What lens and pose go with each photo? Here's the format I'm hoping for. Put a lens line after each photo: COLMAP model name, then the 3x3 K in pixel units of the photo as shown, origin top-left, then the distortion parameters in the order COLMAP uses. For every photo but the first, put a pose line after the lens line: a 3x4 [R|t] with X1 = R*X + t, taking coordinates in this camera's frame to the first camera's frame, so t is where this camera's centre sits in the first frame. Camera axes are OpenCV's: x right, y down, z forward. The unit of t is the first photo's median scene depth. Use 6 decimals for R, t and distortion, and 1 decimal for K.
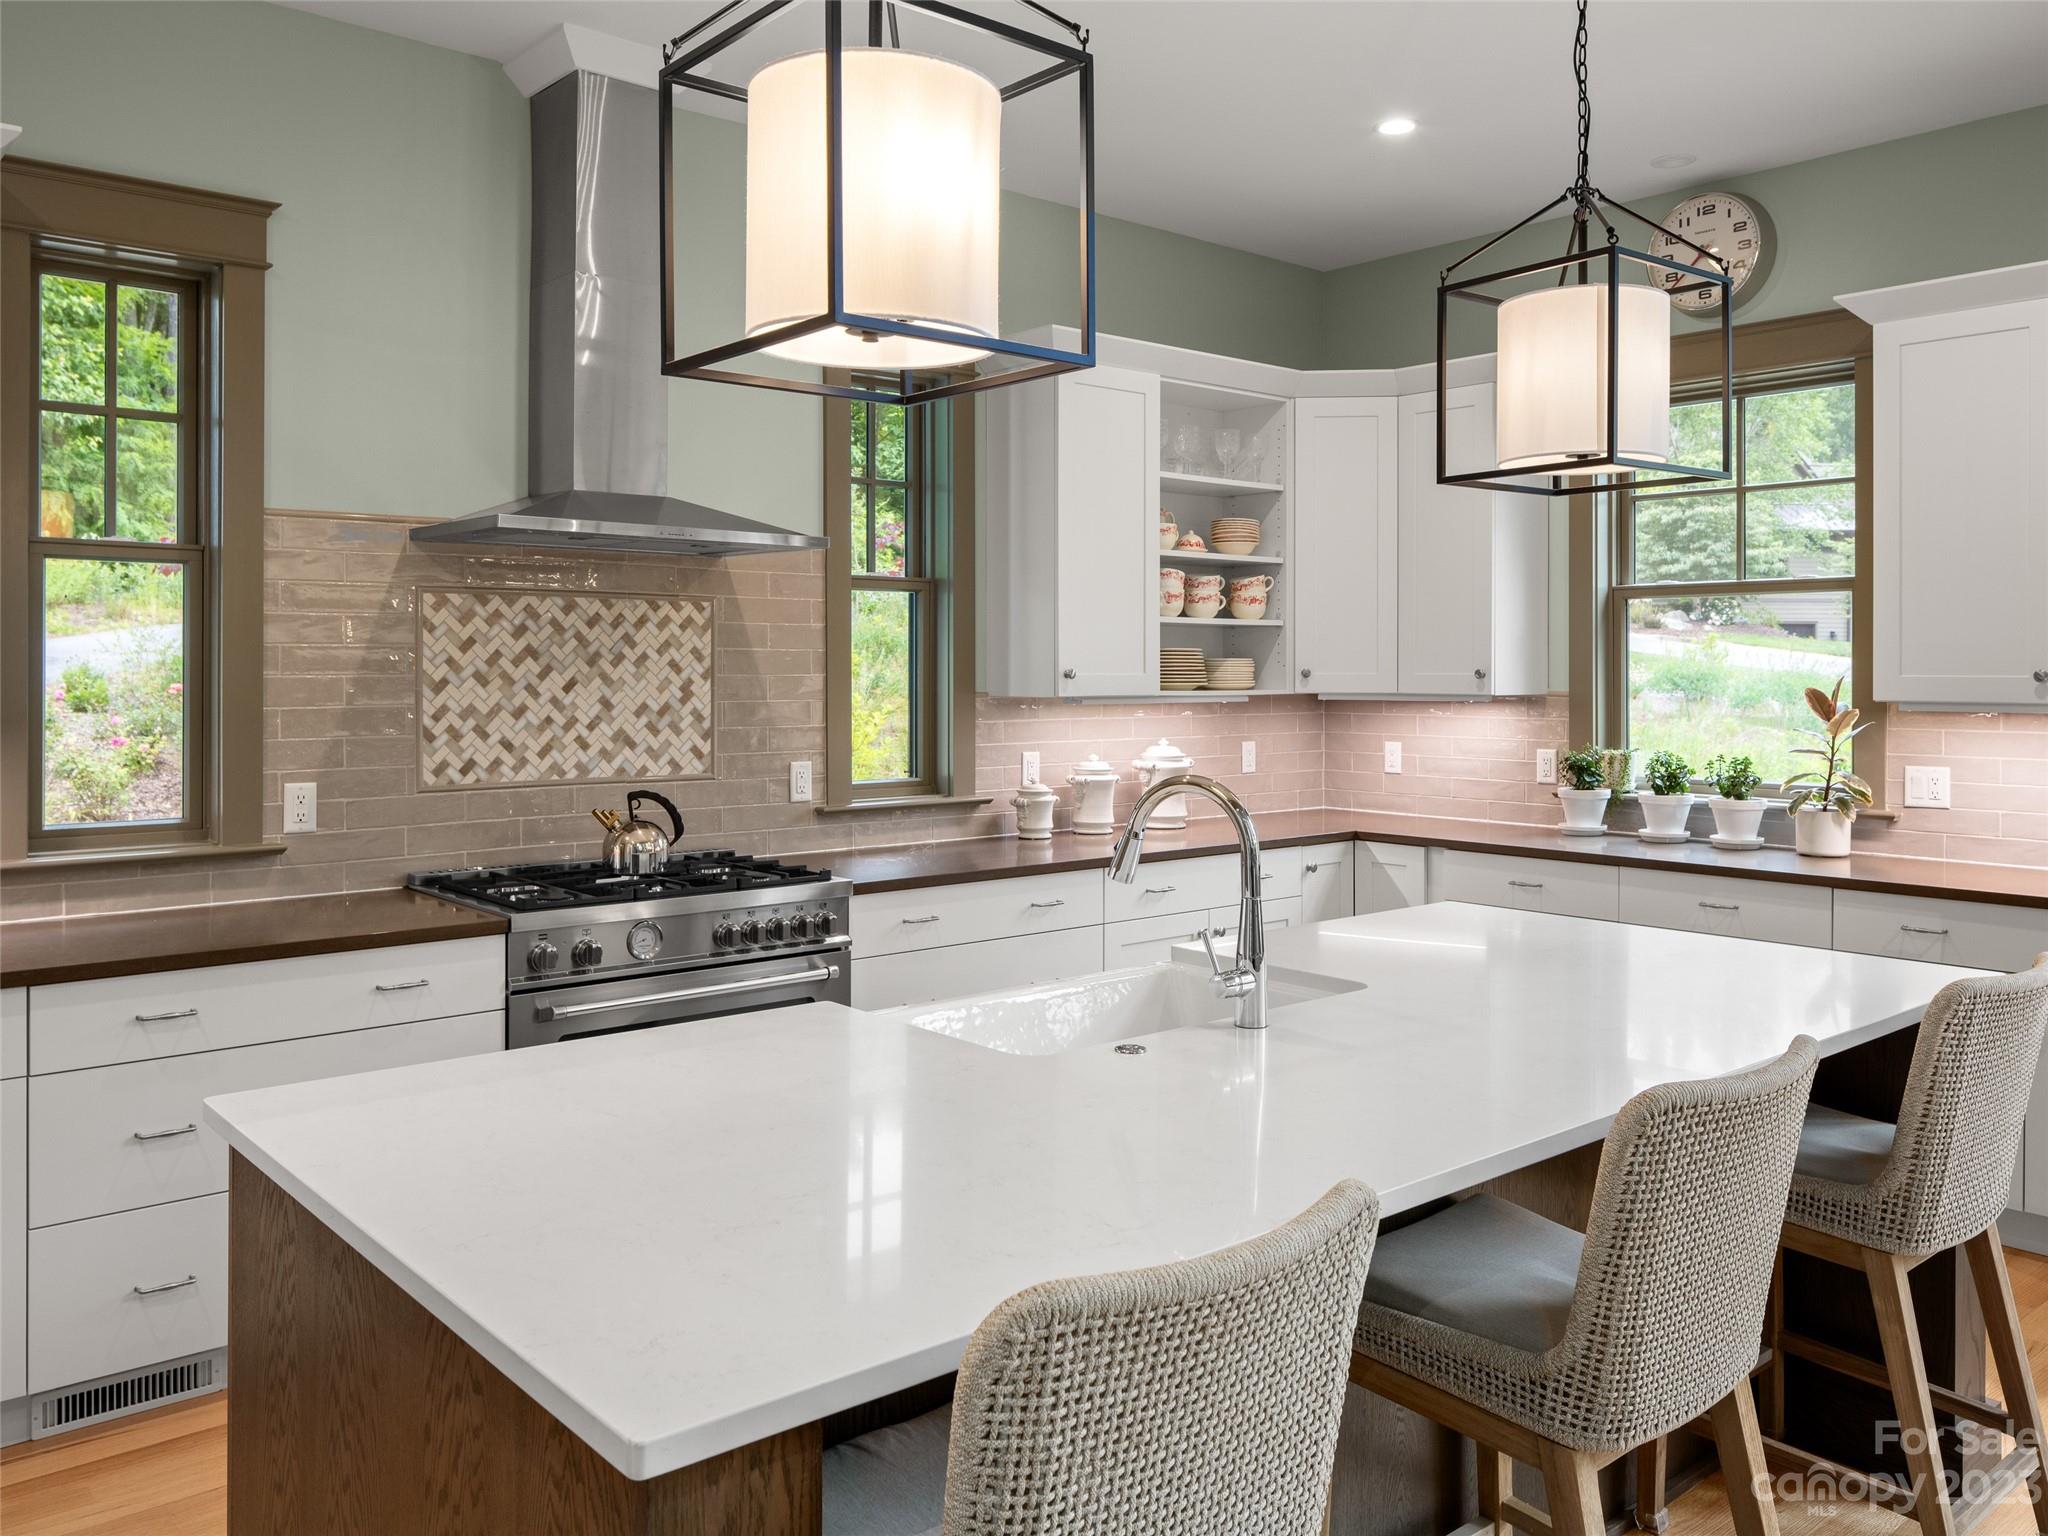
lens RADIAL K [[1595.8, 0, 1021.6], [0, 1595.8, 667.7], [0, 0, 1]] dist [-0.006502, 0.002595]
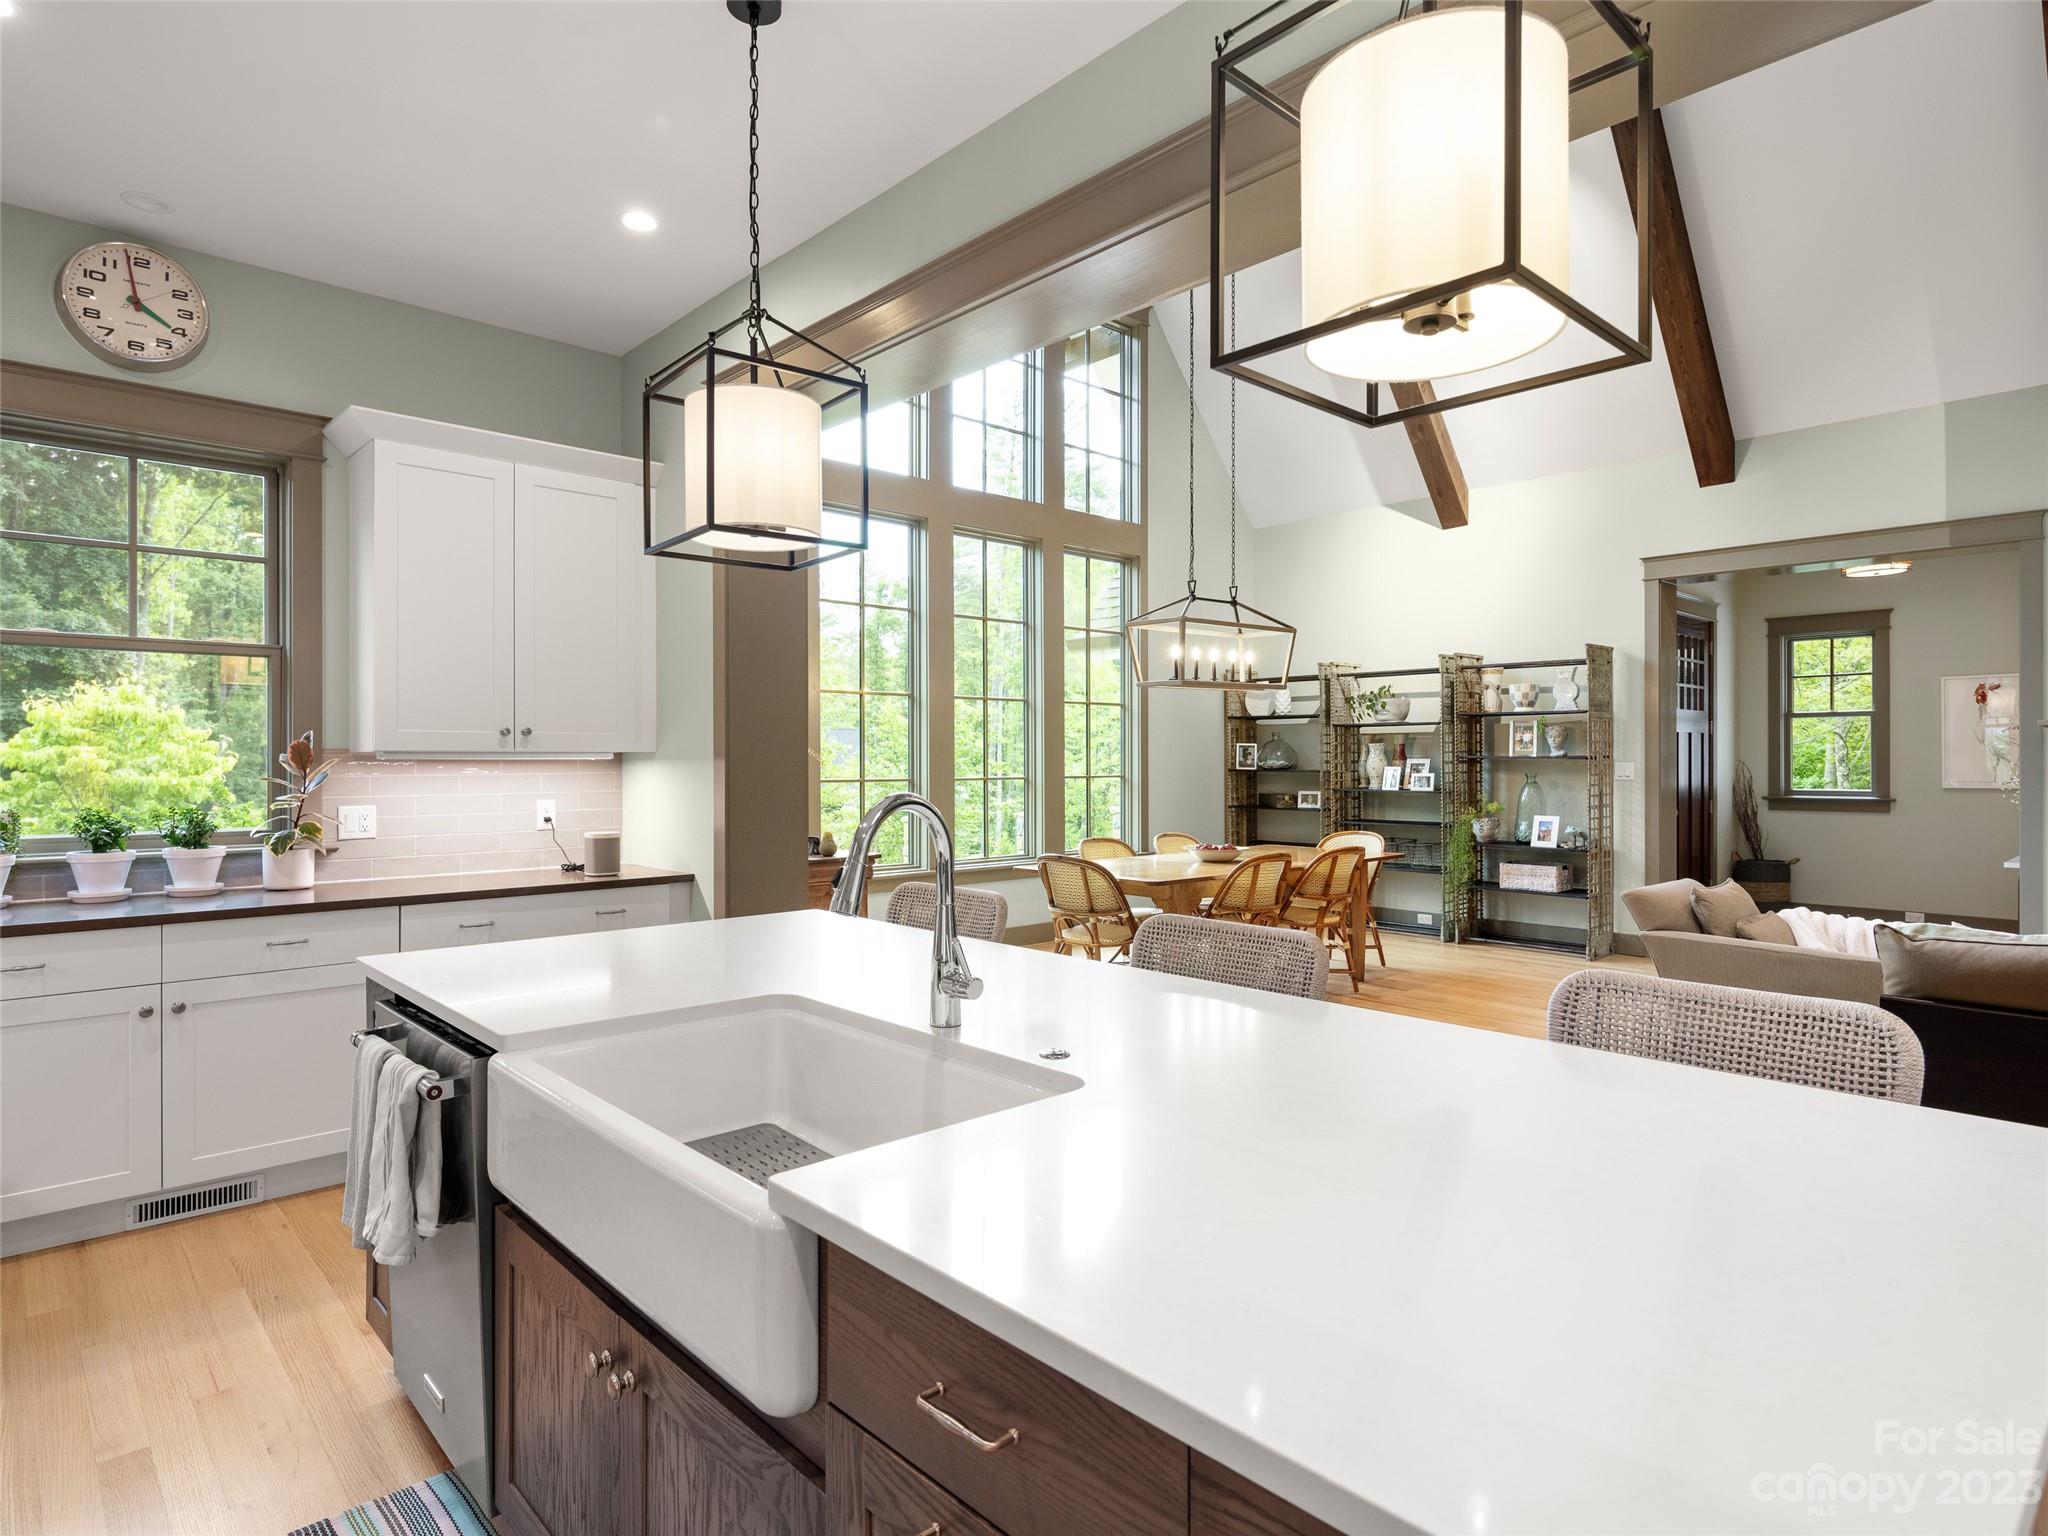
lens RADIAL K [[1117.0, 0, 1017.9], [0, 1117.0, 763.5], [0, 0, 1]] dist [0.001988, -0.003239]
pose [[-0.031013, -0.004829, 0.999507, -0.339350], [-0.000508, 0.999988, 0.004816, 0.026805], [-0.999519, -0.000359, -0.031015, 0.560377]]
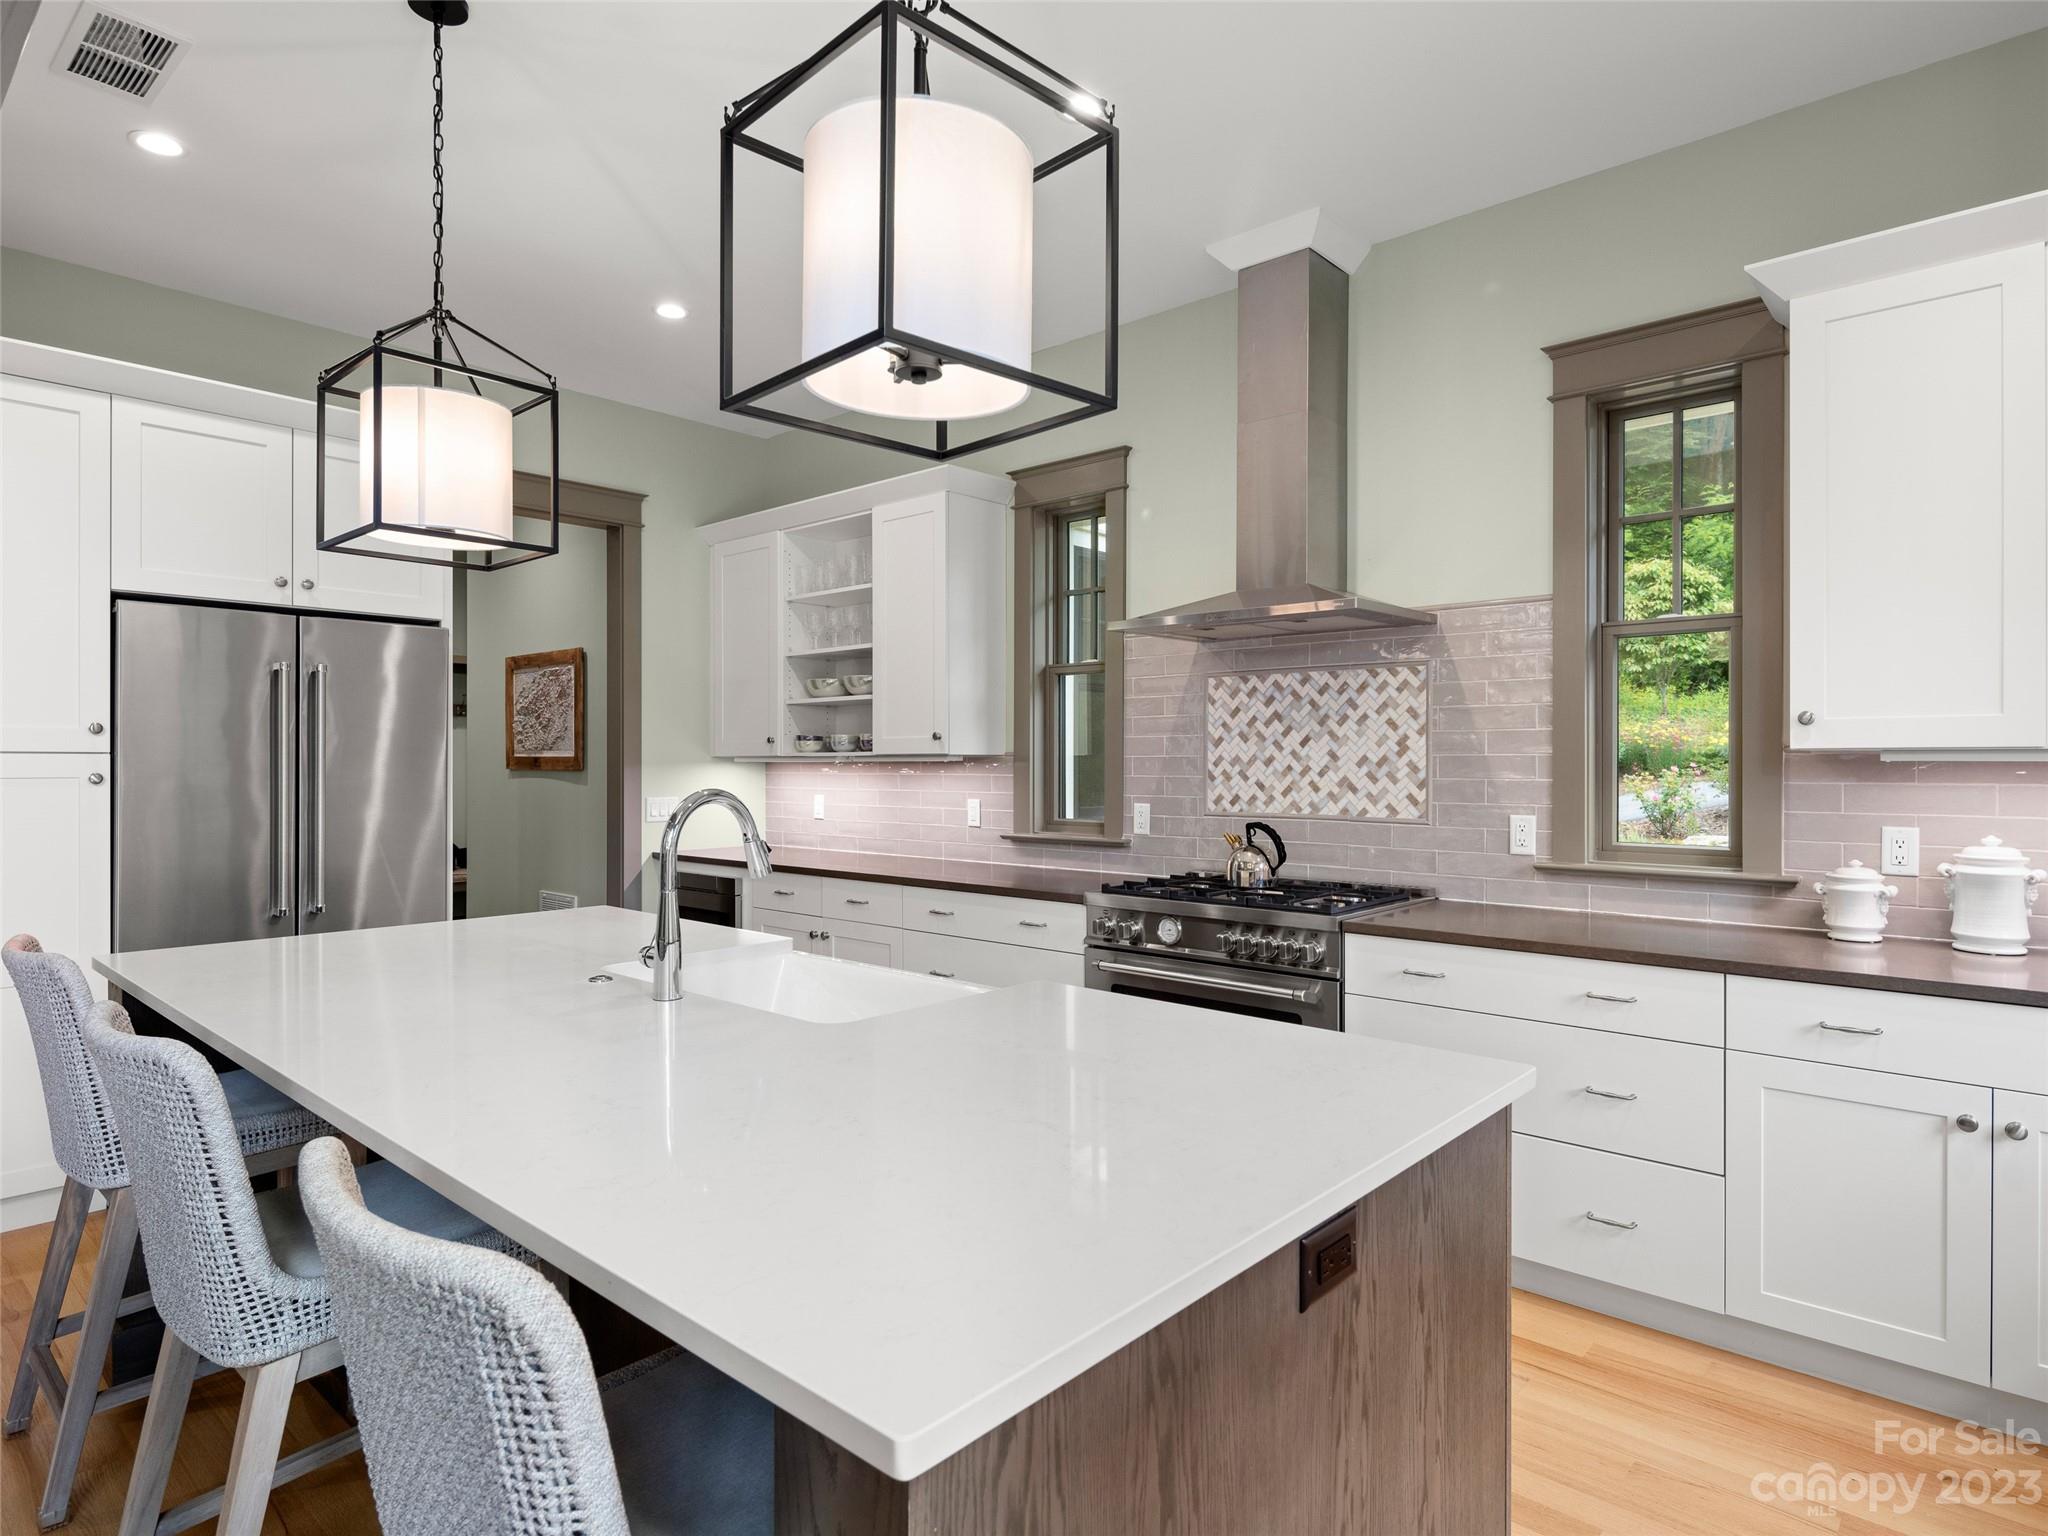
lens RADIAL K [[1136.0, 0, 1079.9], [0, 1136.0, 768.9], [0, 0, 1]] dist [0.017216, -0.000134]
pose [[0.155791, 0.004883, -0.987778, 0.577679], [0.001384, 0.999986, 0.005162, 0.027824], [0.987789, -0.002171, 0.155782, 0.667424]]
